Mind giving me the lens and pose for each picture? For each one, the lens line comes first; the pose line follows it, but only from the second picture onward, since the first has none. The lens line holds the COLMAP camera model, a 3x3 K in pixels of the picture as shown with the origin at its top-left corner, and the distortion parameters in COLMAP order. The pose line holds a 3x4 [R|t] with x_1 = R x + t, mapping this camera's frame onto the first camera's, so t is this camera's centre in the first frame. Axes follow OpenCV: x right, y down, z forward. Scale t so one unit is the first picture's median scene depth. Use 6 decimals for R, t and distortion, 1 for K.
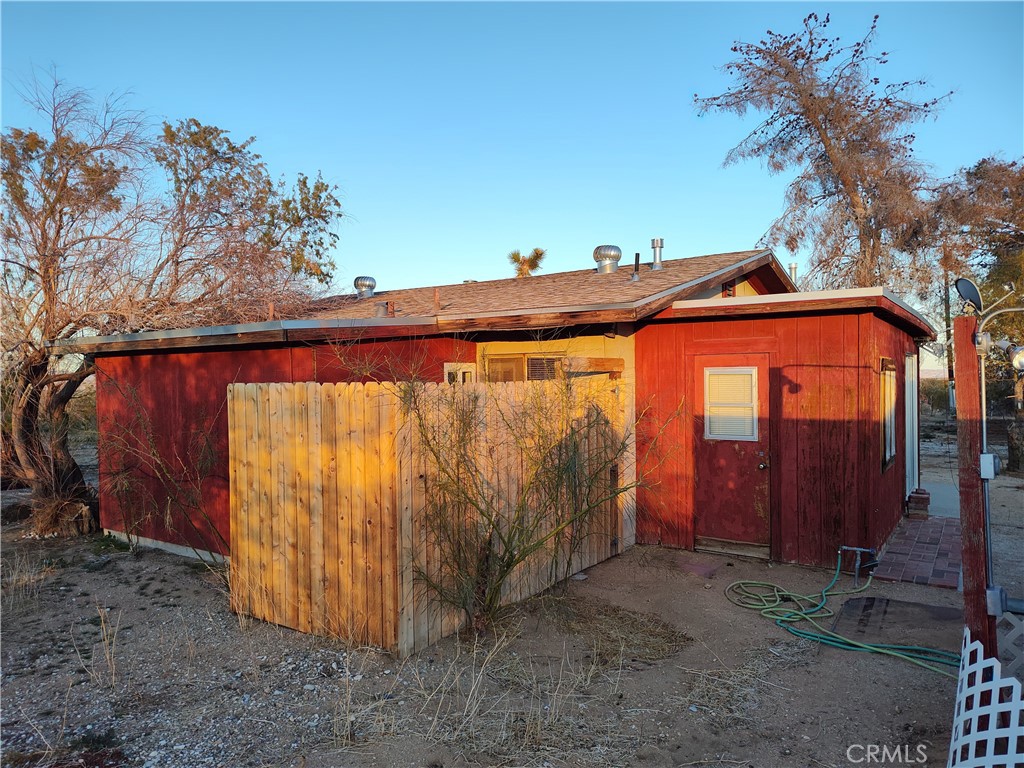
lens RADIAL K [[707.0, 0, 514.3], [0, 707.0, 376.1], [0, 0, 1]] dist [0.030622, -0.034935]
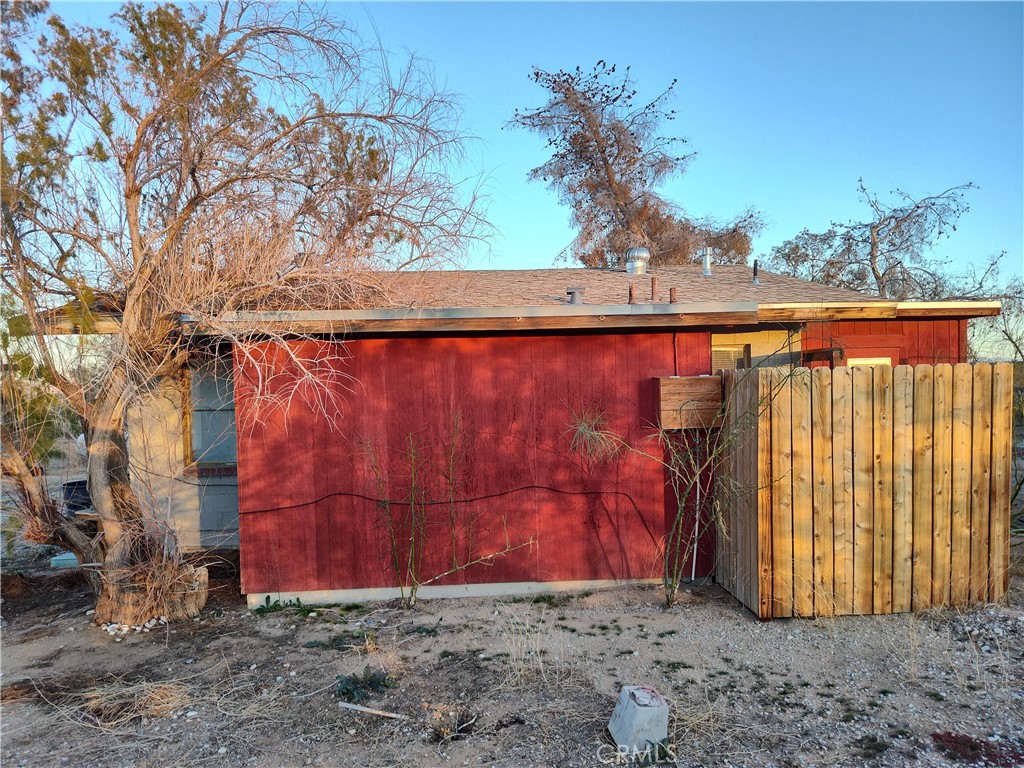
lens RADIAL K [[707.0, 0, 513.7], [0, 707.0, 394.4], [0, 0, 1]] dist [0.030622, -0.034935]
pose [[0.802271, -0.024160, 0.596471, -1.050525], [0.015070, 0.999682, 0.020223, 0.017740], [-0.596770, -0.007235, 0.802380, 0.407333]]
